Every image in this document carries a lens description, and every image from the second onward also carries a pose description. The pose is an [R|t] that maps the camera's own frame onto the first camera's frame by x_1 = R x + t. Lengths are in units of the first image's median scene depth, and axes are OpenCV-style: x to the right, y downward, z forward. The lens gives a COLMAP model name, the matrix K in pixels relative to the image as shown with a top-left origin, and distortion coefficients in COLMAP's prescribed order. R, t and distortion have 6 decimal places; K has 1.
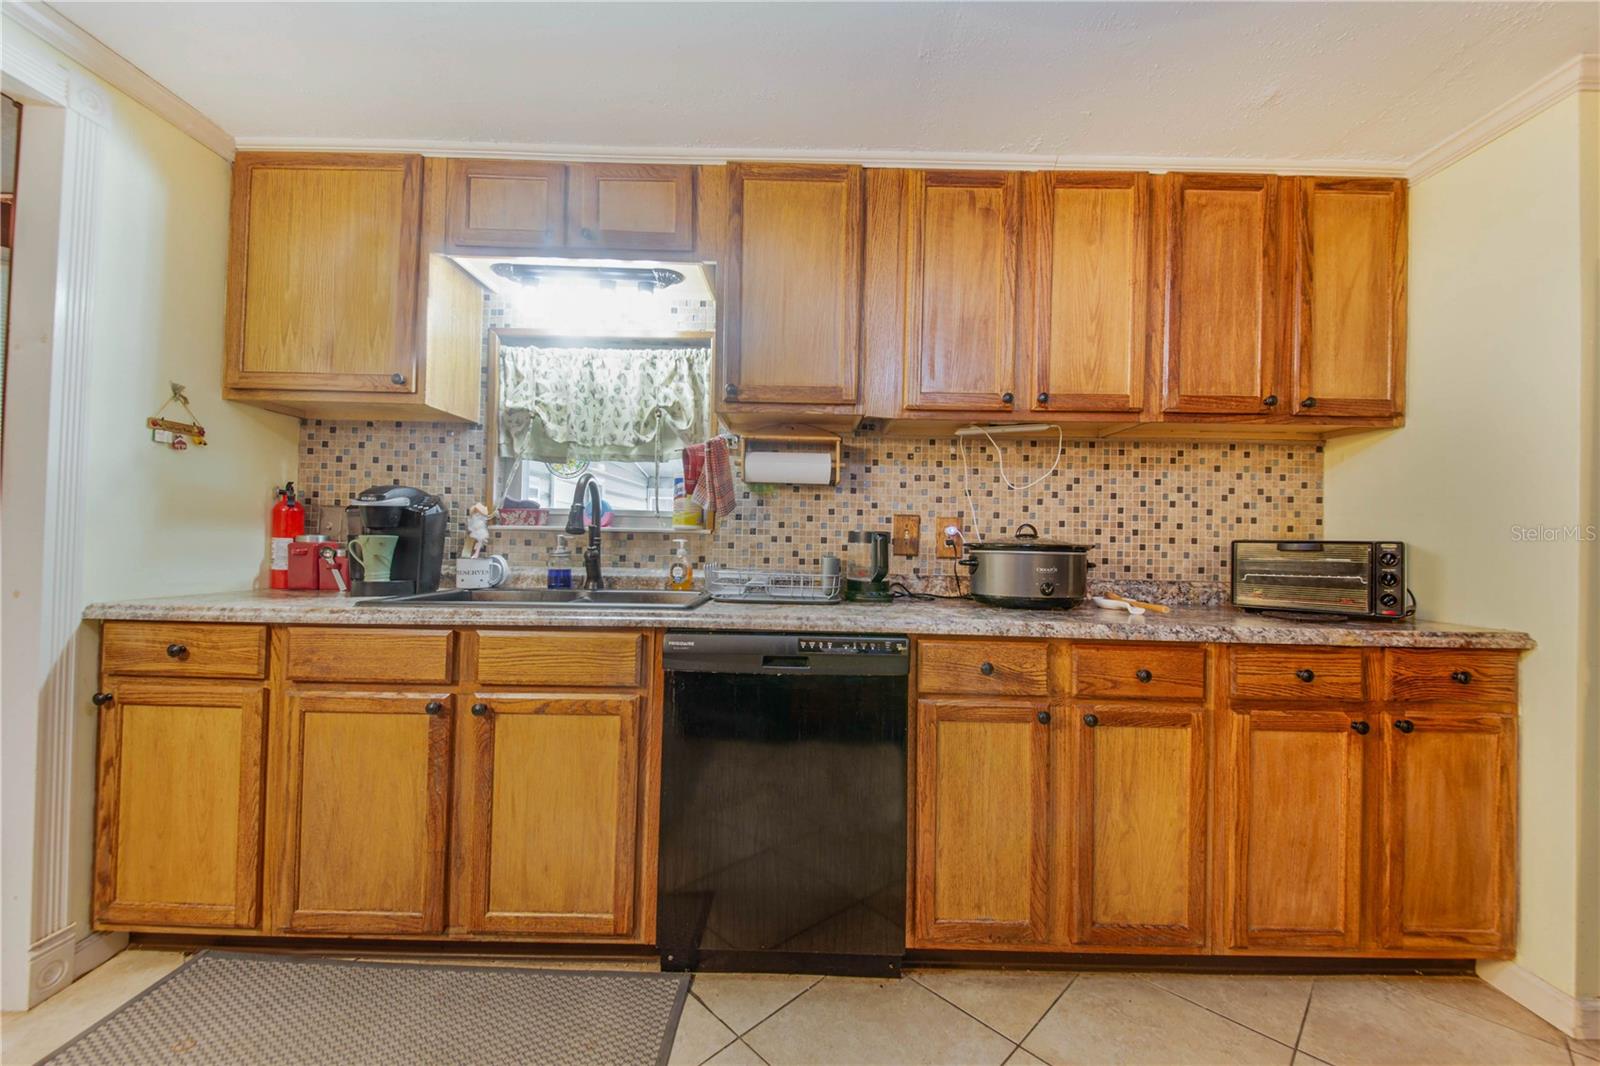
lens RADIAL K [[610.6, 0, 800.0], [0, 610.6, 533.0], [0, 0, 1]] dist [0.027986, -0.019156]
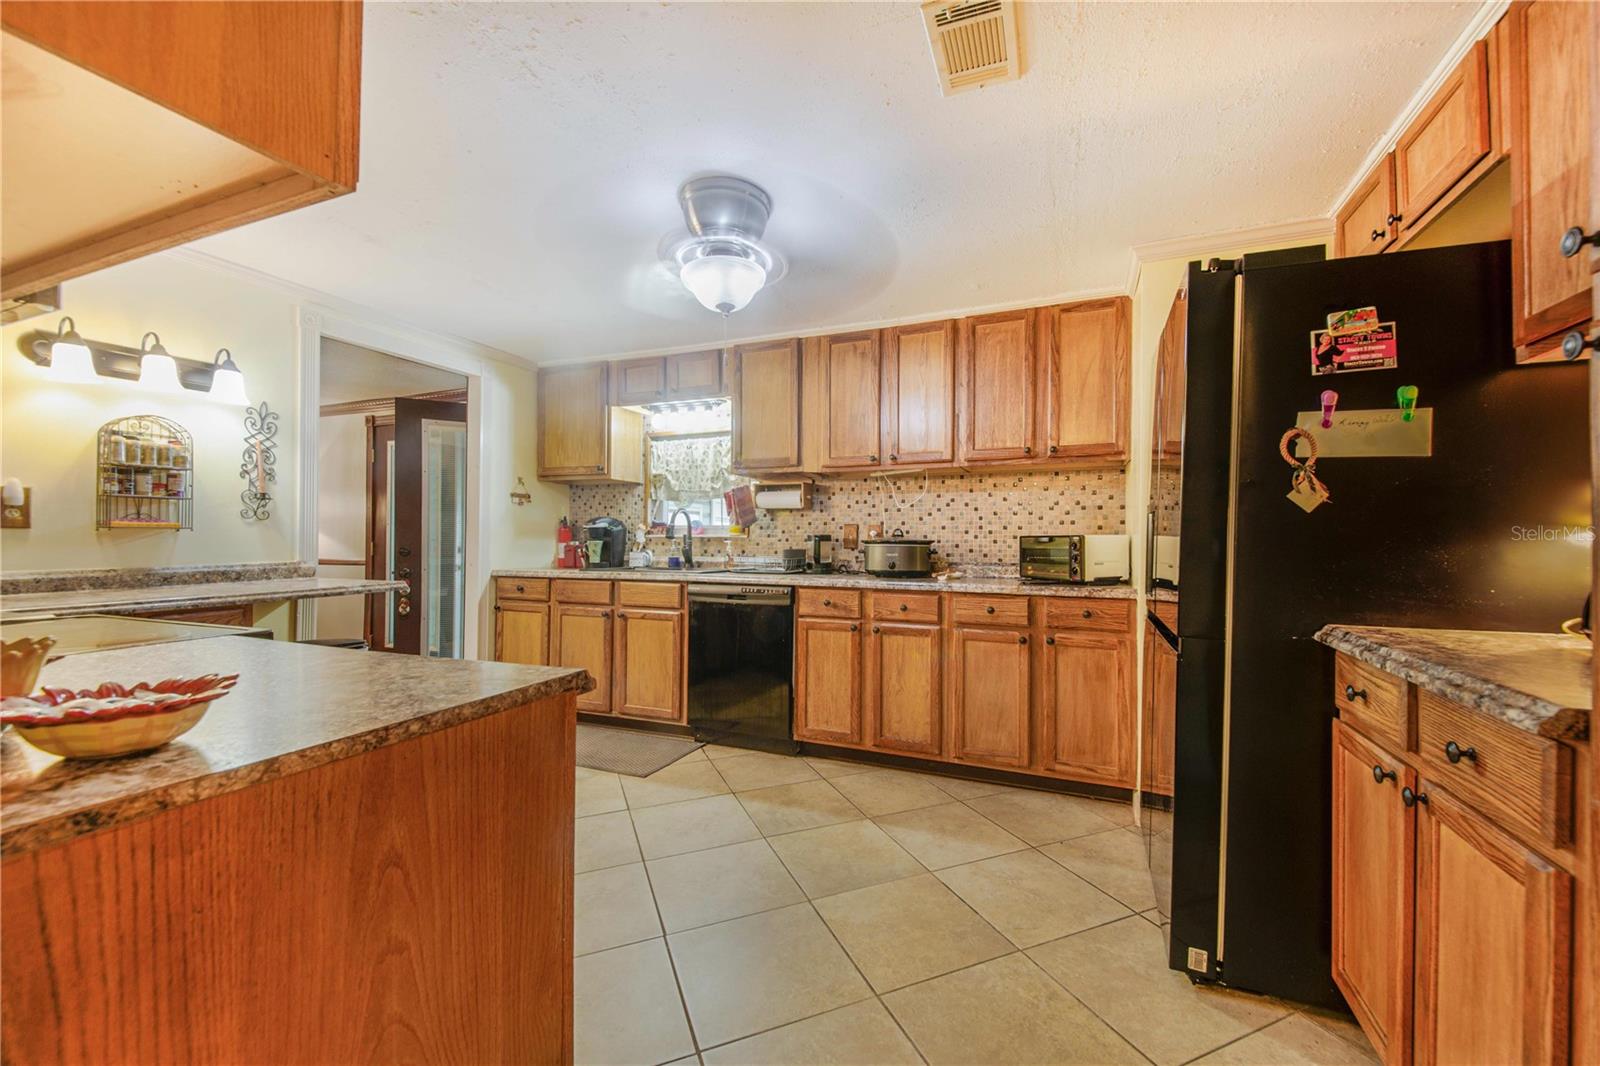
lens RADIAL K [[627.3, 0, 827.2], [0, 627.3, 541.9], [0, 0, 1]] dist [0.031002, -0.015866]
pose [[0.929750, -0.014397, -0.367911, 0.864290], [0.016913, 0.999850, 0.003615, 0.012722], [0.367804, -0.009583, 0.929854, -0.730093]]
